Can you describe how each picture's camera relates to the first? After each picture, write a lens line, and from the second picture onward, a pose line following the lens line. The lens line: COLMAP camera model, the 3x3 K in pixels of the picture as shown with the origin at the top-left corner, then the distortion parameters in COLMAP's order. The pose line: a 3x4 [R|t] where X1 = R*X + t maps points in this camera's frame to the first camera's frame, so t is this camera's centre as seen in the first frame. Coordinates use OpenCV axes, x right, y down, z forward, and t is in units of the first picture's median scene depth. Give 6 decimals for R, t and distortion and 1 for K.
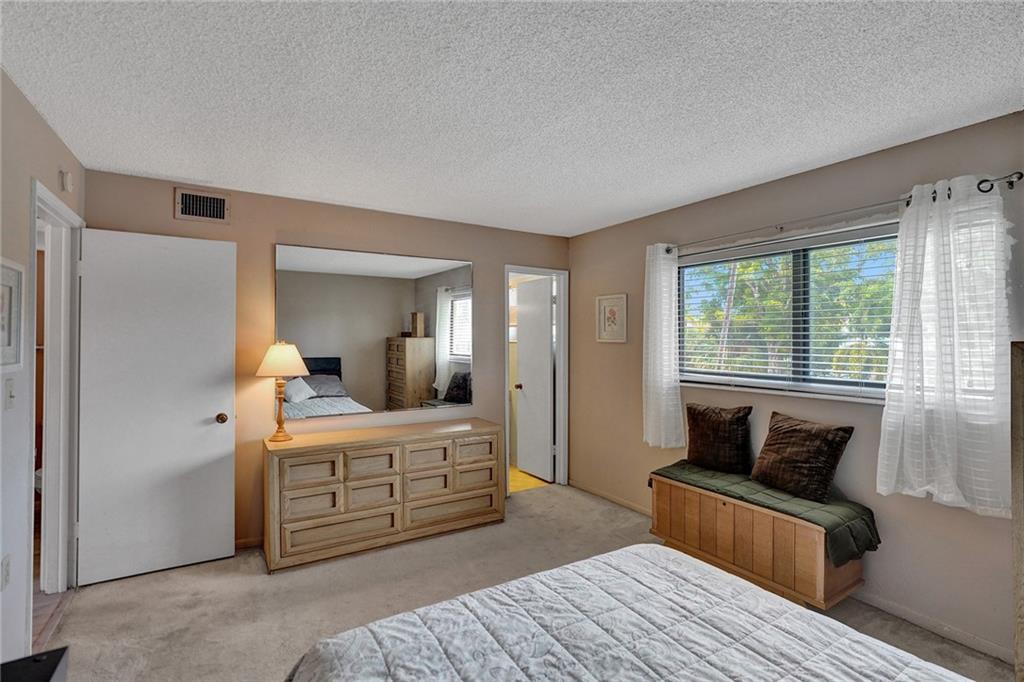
lens RADIAL K [[479.5, 0, 517.8], [0, 479.5, 338.9], [0, 0, 1]] dist [-0.050830, 0.030036]
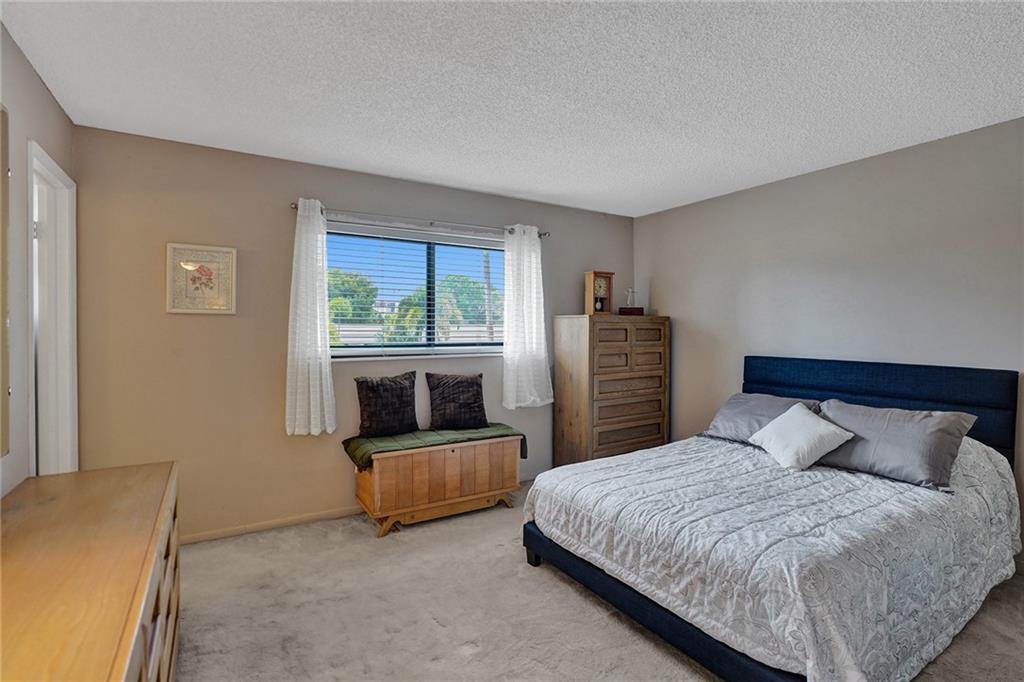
lens RADIAL K [[488.8, 0, 512.6], [0, 488.8, 337.3], [0, 0, 1]] dist [-0.056134, 0.021490]
pose [[0.004932, -0.016724, 0.999848, -0.796587], [-0.000831, 0.999860, 0.016728, 0.046633], [-0.999987, -0.000913, 0.004917, 0.874664]]
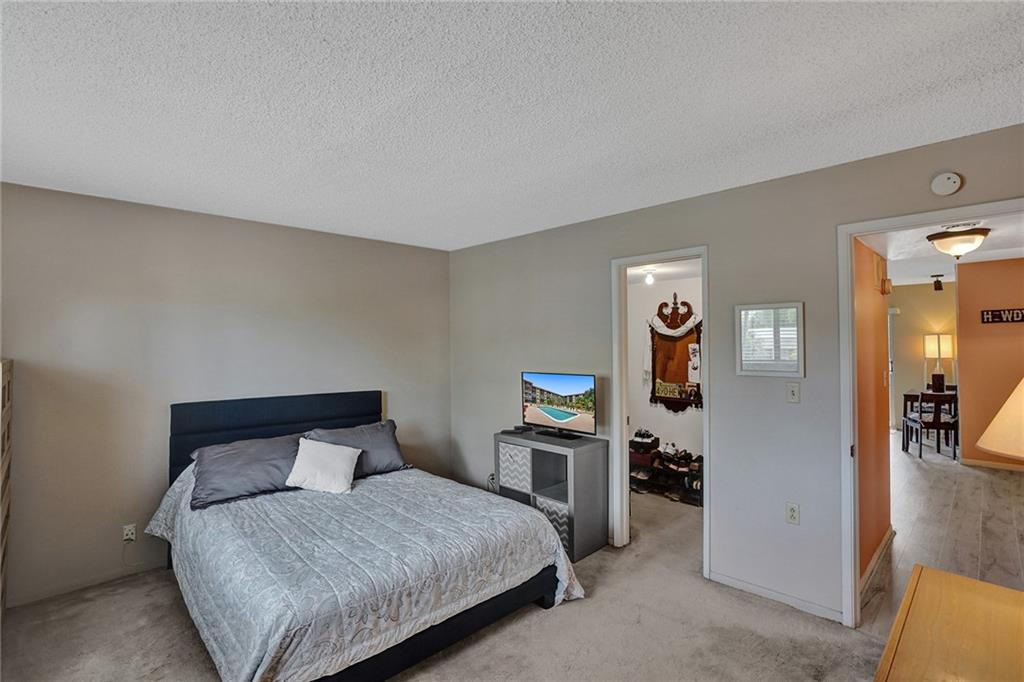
lens RADIAL K [[479.5, 0, 517.8], [0, 479.5, 338.9], [0, 0, 1]] dist [-0.050830, 0.030036]
pose [[-0.976693, -0.002890, -0.214620, 0.045711], [0.000454, 0.999879, -0.015531, -0.022426], [0.214639, -0.015267, -0.976574, 1.550182]]
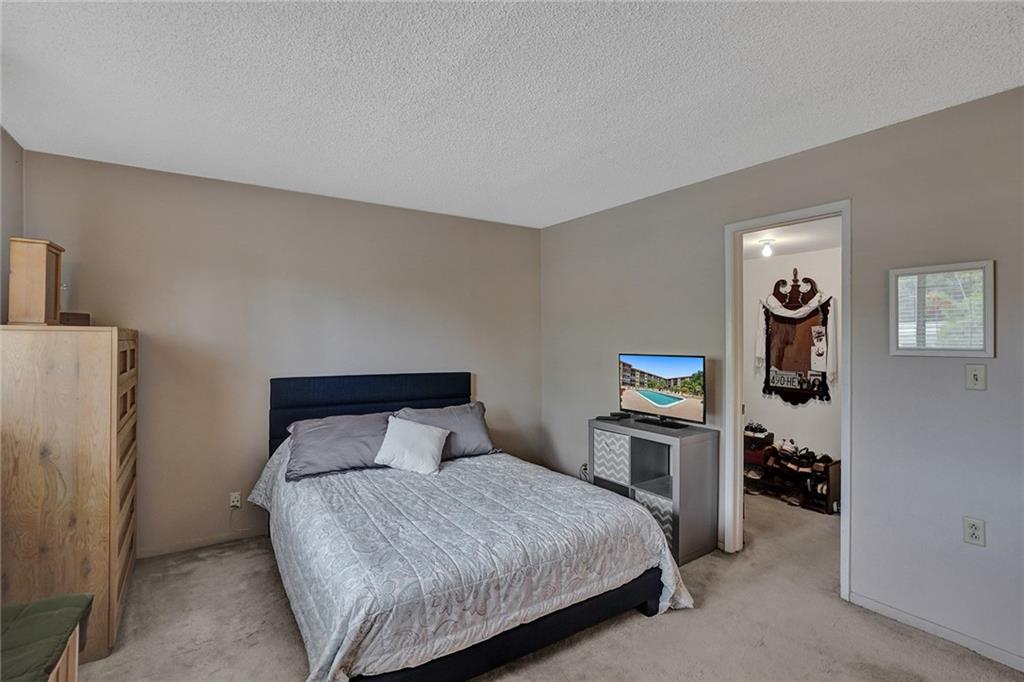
lens RADIAL K [[479.5, 0, 517.8], [0, 479.5, 338.9], [0, 0, 1]] dist [-0.050830, 0.030036]
pose [[-0.999408, -0.006488, -0.033781, 0.048032], [-0.006394, 0.999975, -0.002880, 0.021172], [0.033799, -0.002662, -0.999425, 1.446769]]
